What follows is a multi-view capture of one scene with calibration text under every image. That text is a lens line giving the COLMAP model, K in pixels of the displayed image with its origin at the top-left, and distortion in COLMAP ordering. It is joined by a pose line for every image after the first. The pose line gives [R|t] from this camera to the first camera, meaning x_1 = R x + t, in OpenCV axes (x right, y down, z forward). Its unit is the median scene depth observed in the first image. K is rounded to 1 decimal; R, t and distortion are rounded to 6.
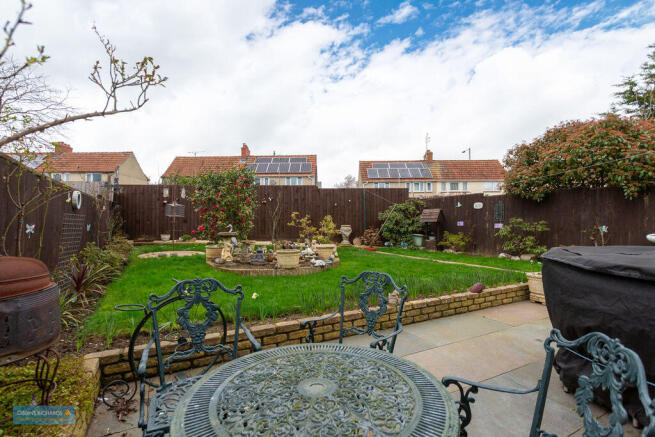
lens RADIAL K [[308.6, 0, 327.5], [0, 308.6, 218.5], [0, 0, 1]] dist [0.000765, 0.000062]
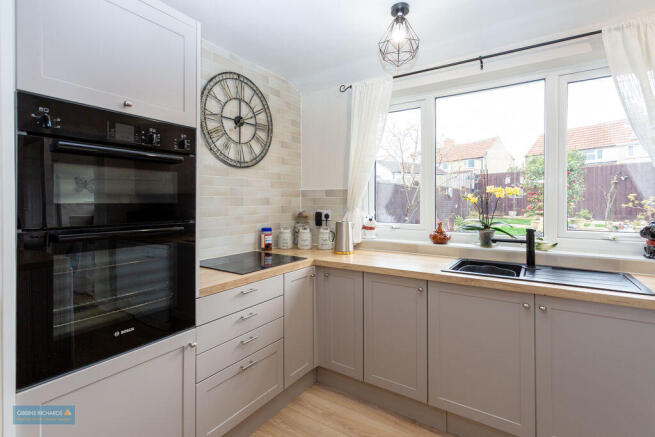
lens RADIAL K [[318.1, 0, 326.4], [0, 318.1, 196.3], [0, 0, 1]] dist [0.000423, -0.000079]
pose [[0.470310, -0.004967, -0.882487, 0.284578], [0.012313, 0.999924, 0.000934, -0.020906], [0.882415, -0.011305, 0.470335, -0.307791]]
